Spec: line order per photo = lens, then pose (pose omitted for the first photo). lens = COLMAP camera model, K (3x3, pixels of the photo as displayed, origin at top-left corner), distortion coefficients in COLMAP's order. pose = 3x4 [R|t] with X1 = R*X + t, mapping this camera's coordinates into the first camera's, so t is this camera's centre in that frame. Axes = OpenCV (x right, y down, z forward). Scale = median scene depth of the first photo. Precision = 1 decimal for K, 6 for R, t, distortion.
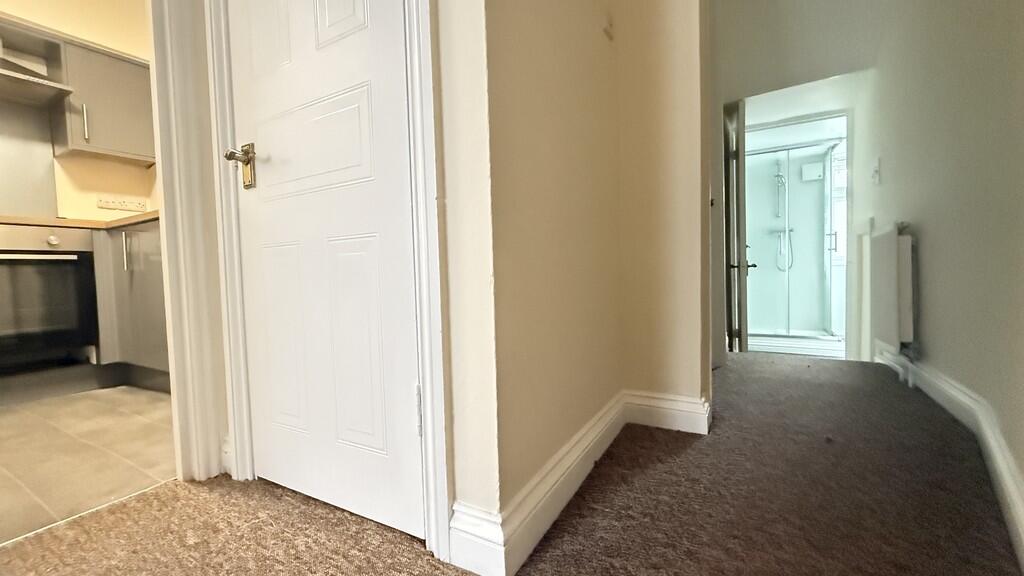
lens RADIAL K [[408.0, 0, 513.4], [0, 408.0, 288.4], [0, 0, 1]] dist [-0.002132, 0.001212]
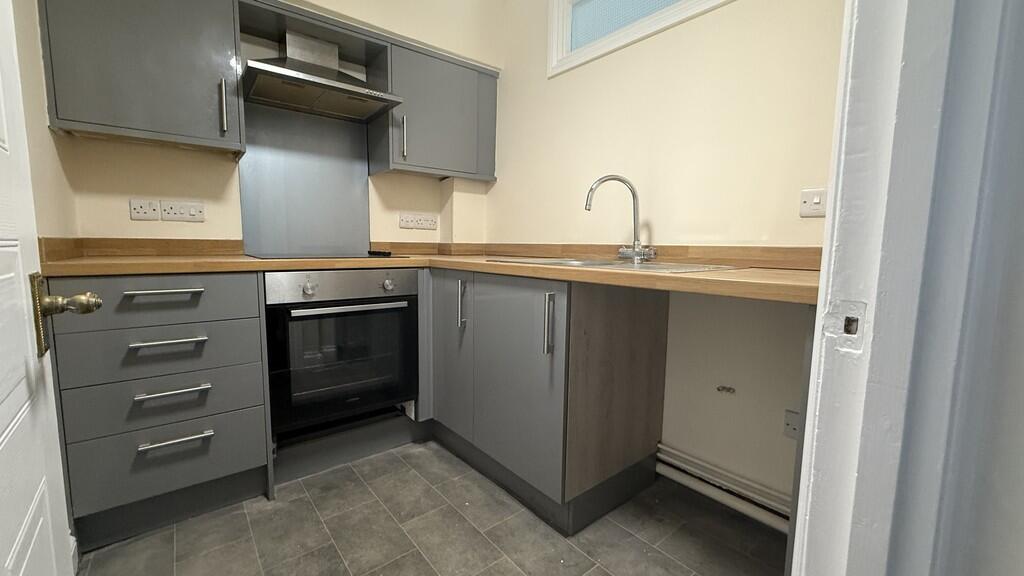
lens RADIAL K [[408.0, 0, 509.8], [0, 408.0, 287.7], [0, 0, 1]] dist [-0.002132, 0.001212]
pose [[0.933787, 0.079490, -0.348887, -0.587865], [-0.054944, 0.995302, 0.079713, -0.193856], [0.353585, -0.055266, 0.933768, 0.288094]]
